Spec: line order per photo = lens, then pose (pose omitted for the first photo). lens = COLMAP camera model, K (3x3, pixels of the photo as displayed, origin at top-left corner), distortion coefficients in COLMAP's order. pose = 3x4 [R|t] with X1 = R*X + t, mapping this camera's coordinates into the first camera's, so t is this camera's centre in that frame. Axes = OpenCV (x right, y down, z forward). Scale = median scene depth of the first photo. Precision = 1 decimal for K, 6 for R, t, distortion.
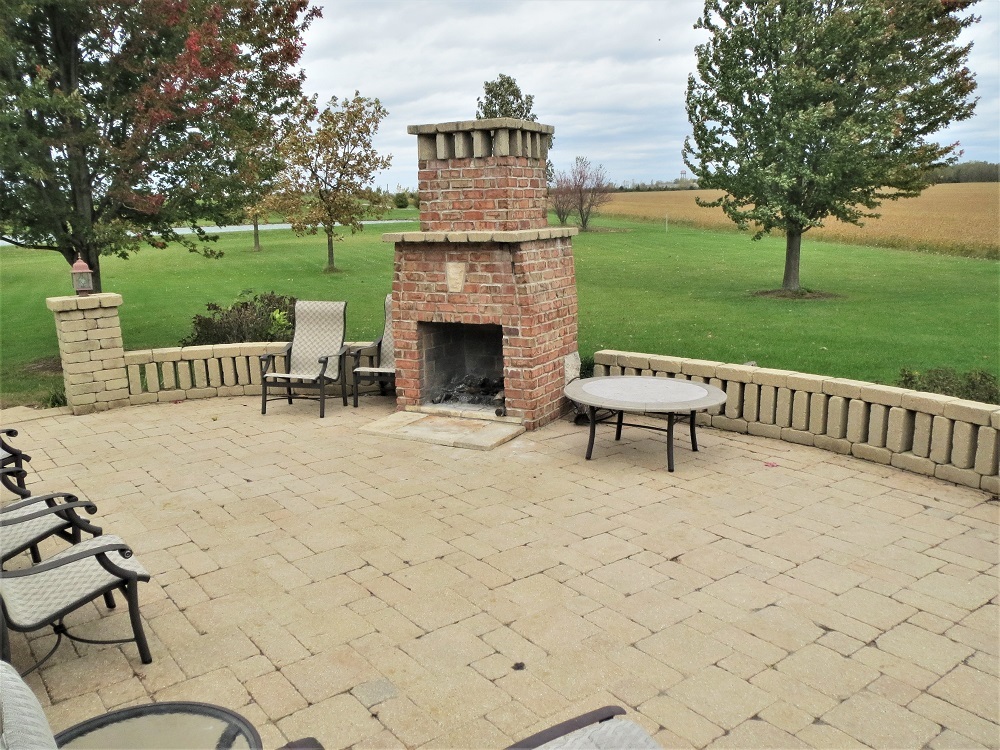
lens RADIAL K [[840.2, 0, 502.8], [0, 840.2, 378.5], [0, 0, 1]] dist [-0.035526, 0.028126]
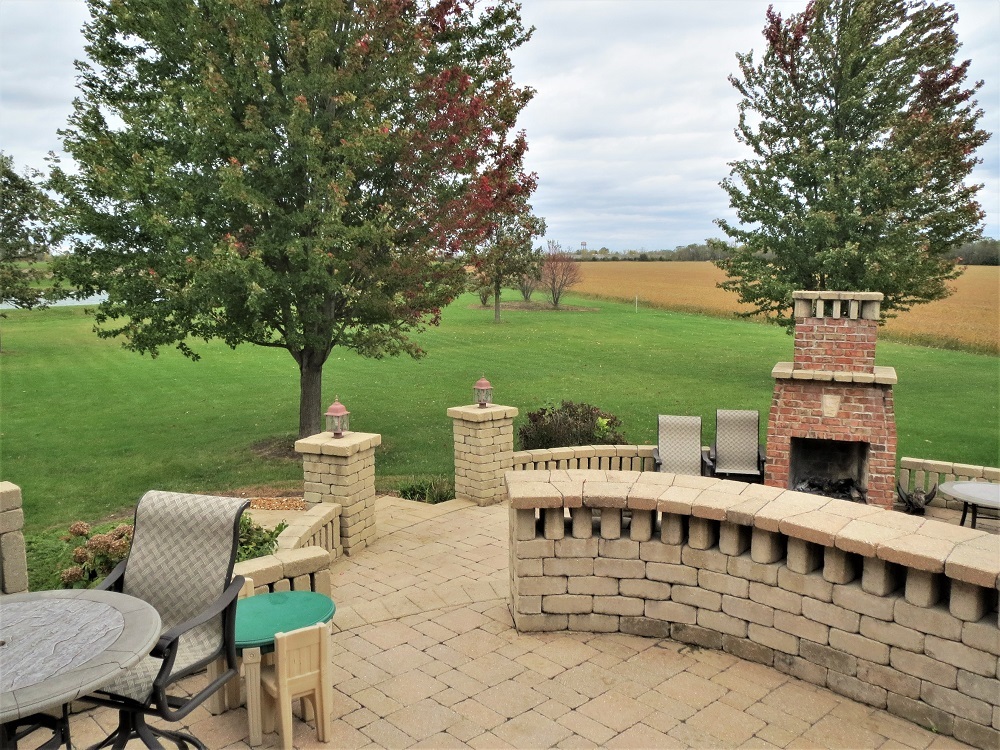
lens RADIAL K [[840.2, 0, 496.8], [0, 840.2, 374.0], [0, 0, 1]] dist [-0.035526, 0.028126]
pose [[0.993710, 0.018830, 0.110385, -0.725464], [-0.009839, 0.996630, -0.081441, -0.056370], [-0.111547, 0.079843, 0.990547, -0.266163]]
